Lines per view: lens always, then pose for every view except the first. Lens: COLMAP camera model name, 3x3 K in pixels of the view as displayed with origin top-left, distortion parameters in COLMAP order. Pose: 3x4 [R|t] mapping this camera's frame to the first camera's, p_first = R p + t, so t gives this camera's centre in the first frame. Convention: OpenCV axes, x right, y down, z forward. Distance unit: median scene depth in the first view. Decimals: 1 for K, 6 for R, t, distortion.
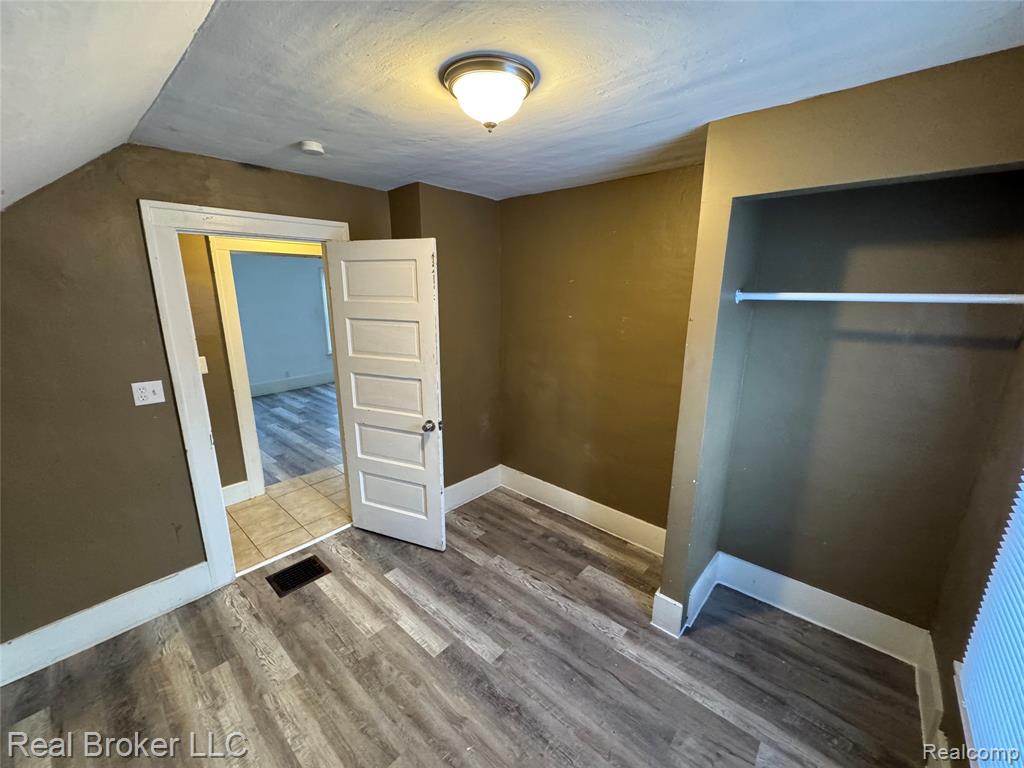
lens RADIAL K [[406.5, 0, 512.0], [0, 406.5, 384.0], [0, 0, 1]] dist [-0.002594, -0.000656]
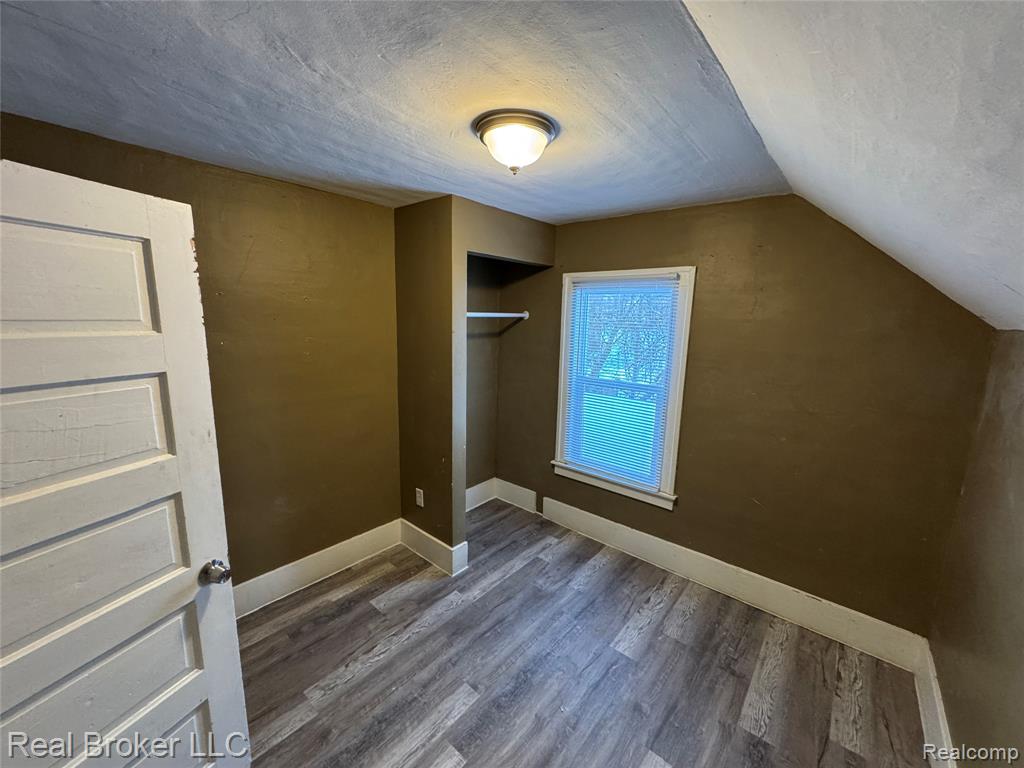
lens RADIAL K [[406.5, 0, 512.0], [0, 406.5, 384.0], [0, 0, 1]] dist [-0.002594, -0.000656]
pose [[-0.018050, -0.177206, 0.984008, -0.827329], [0.205954, 0.962404, 0.177093, -0.169013], [-0.978395, 0.205857, 0.019124, 0.717926]]
